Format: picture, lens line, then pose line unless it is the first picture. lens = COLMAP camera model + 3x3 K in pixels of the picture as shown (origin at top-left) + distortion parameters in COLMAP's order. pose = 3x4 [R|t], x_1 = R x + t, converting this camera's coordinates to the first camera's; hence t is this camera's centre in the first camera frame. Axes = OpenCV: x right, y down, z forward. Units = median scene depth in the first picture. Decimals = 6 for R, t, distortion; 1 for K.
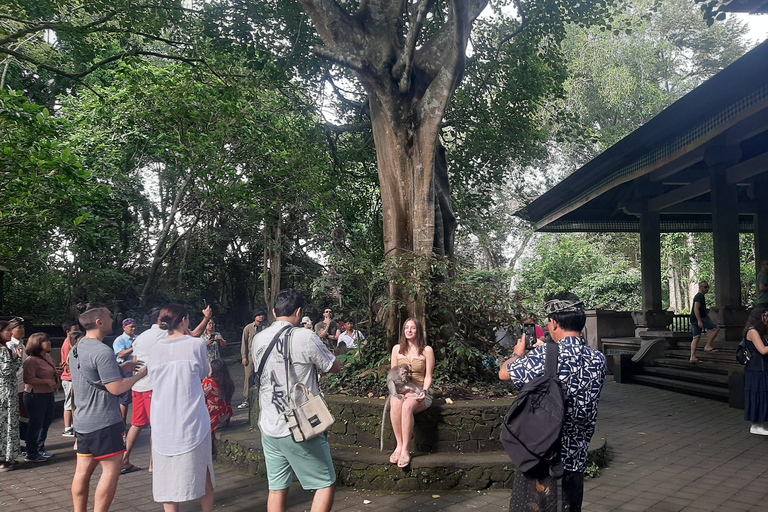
lens RADIAL K [[665.8, 0, 384.0], [0, 665.8, 256.0], [0, 0, 1]] dist [0.107225, -0.001114]
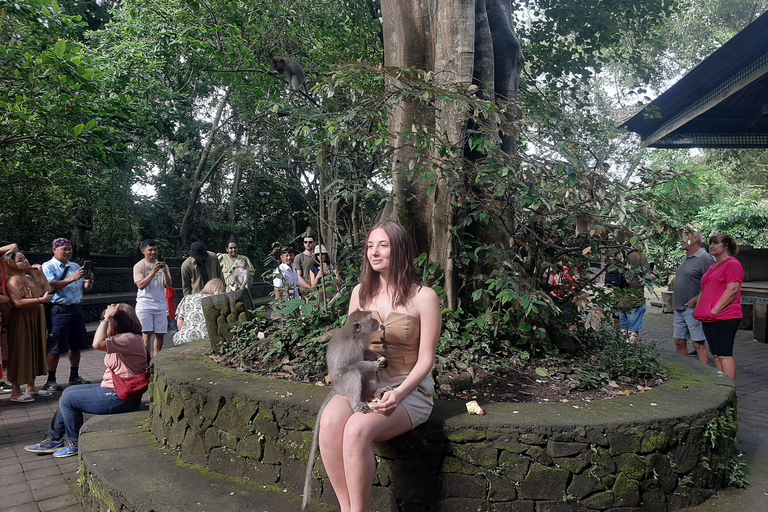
lens RADIAL K [[607.4, 0, 383.7], [0, 607.4, 284.0], [0, 0, 1]] dist [0.000267, -0.008191]
pose [[0.986595, 0.022858, -0.161578, 0.086687], [-0.001643, 0.991483, 0.130229, 0.069559], [0.163179, -0.128218, 0.978229, 0.515172]]
